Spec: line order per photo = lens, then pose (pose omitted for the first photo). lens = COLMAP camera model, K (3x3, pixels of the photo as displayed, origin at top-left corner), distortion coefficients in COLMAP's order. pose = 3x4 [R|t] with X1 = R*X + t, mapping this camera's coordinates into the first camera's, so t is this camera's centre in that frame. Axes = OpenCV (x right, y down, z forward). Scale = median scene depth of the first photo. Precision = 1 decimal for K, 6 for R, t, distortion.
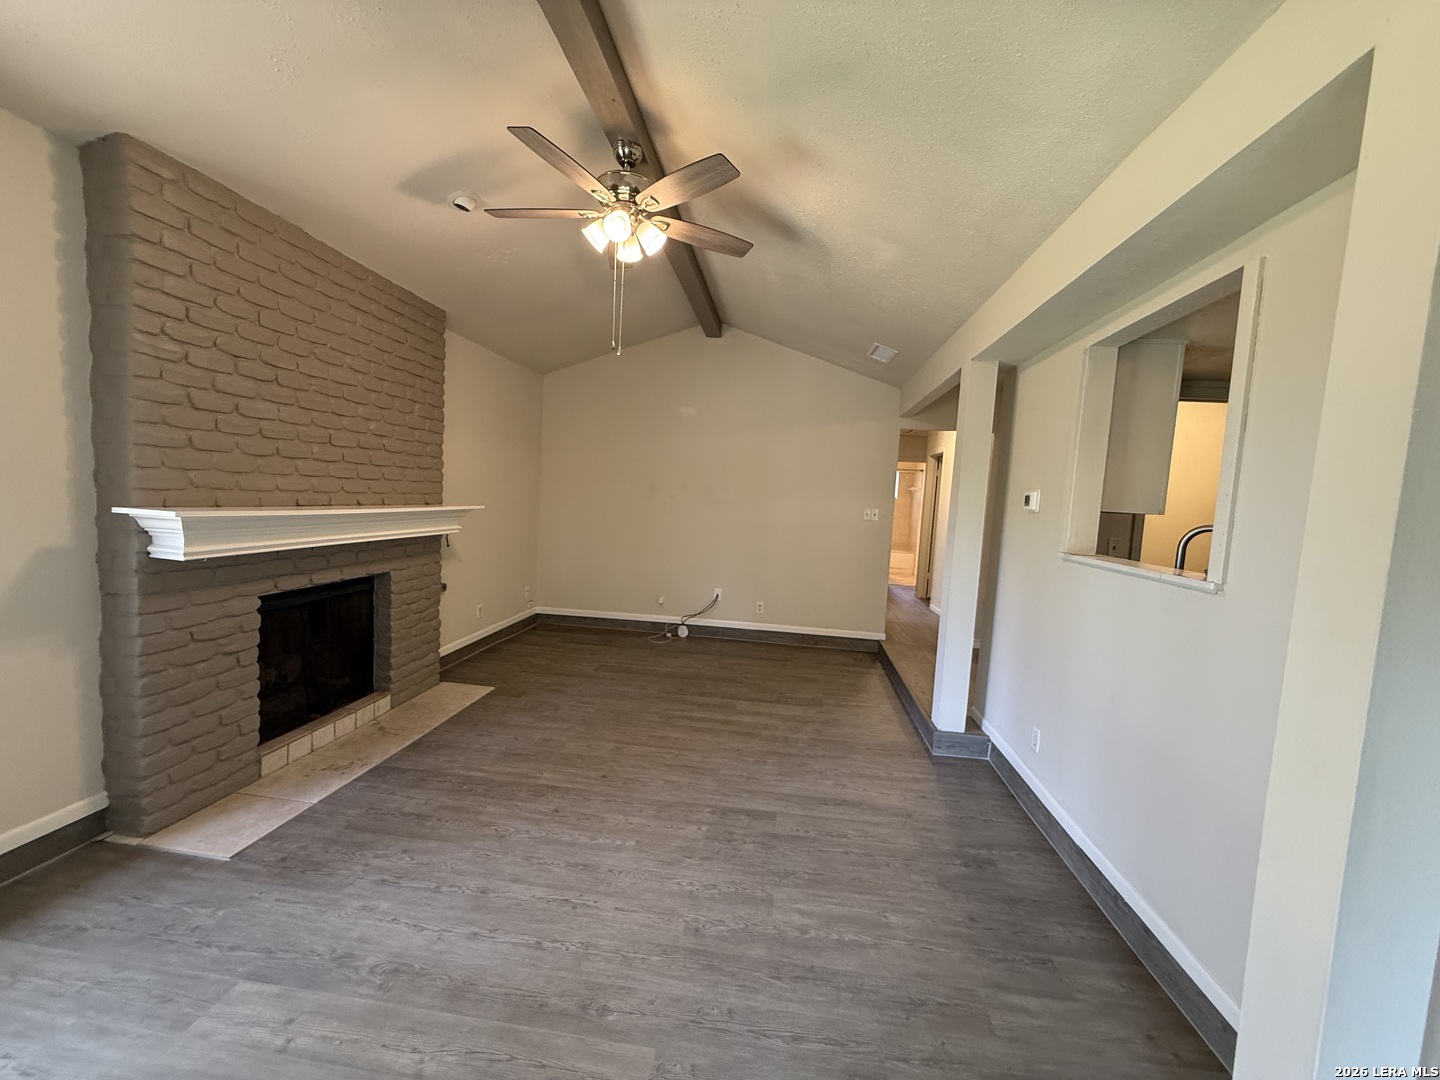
lens RADIAL K [[573.2, 0, 718.7], [0, 573.2, 541.5], [0, 0, 1]] dist [0.000825, 0.000075]
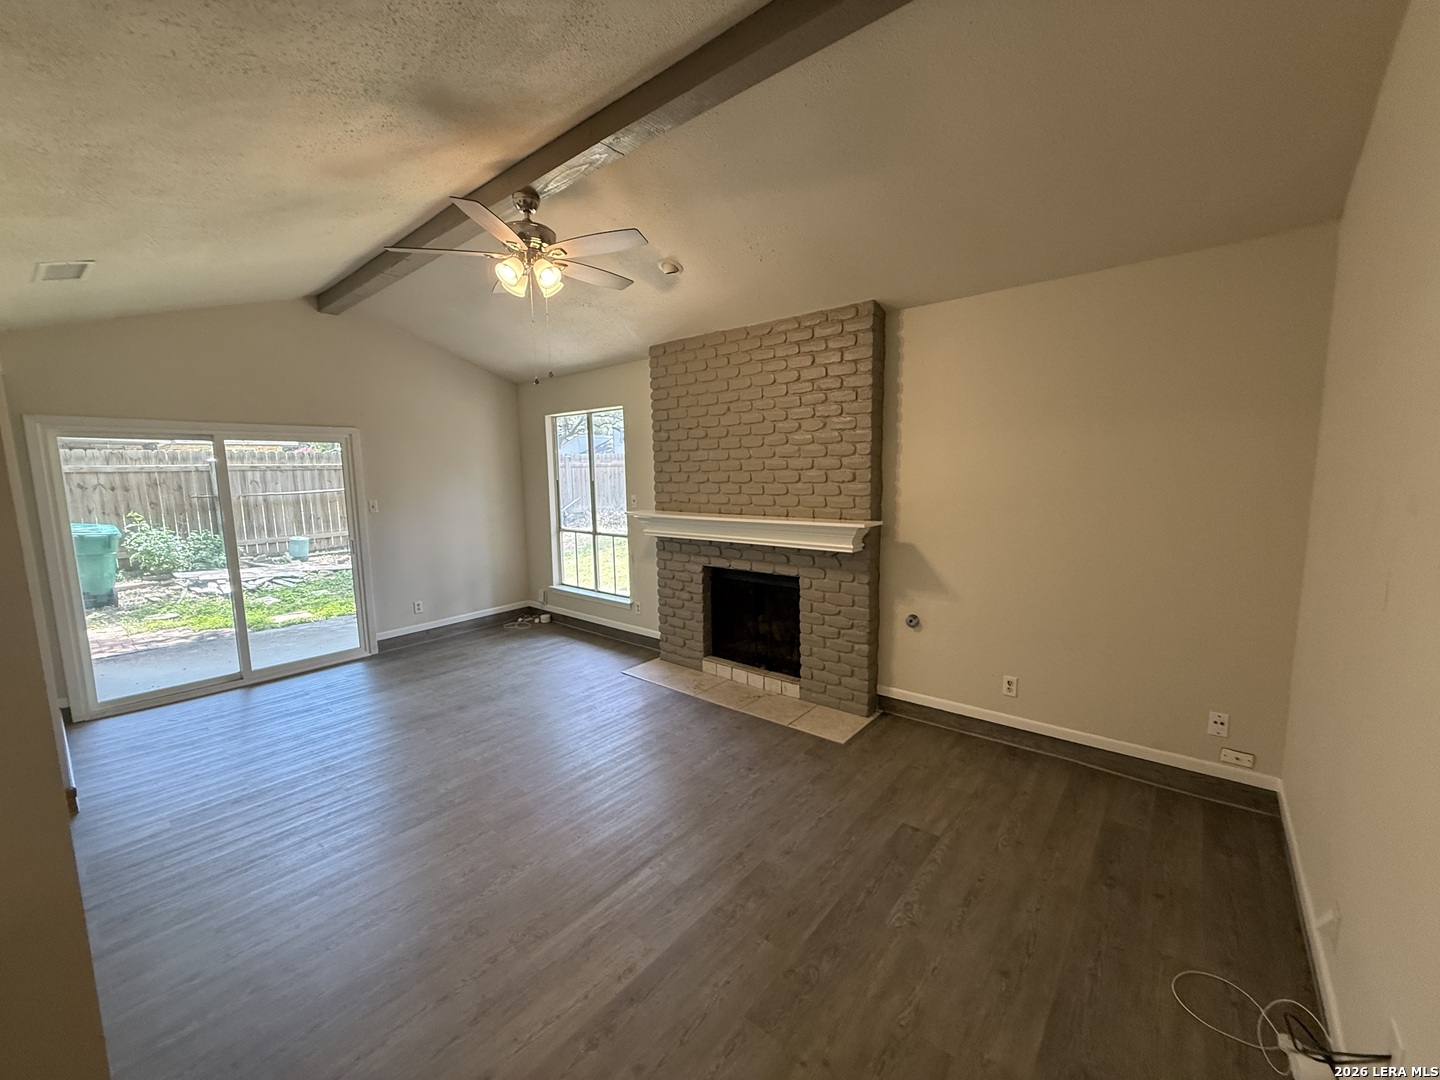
lens RADIAL K [[573.2, 0, 718.7], [0, 573.2, 541.5], [0, 0, 1]] dist [0.000825, 0.000075]
pose [[-0.541049, 0.058484, -0.838955, 0.453343], [-0.080881, 0.989336, 0.121129, -0.139958], [0.837092, 0.133392, -0.530550, 1.470150]]
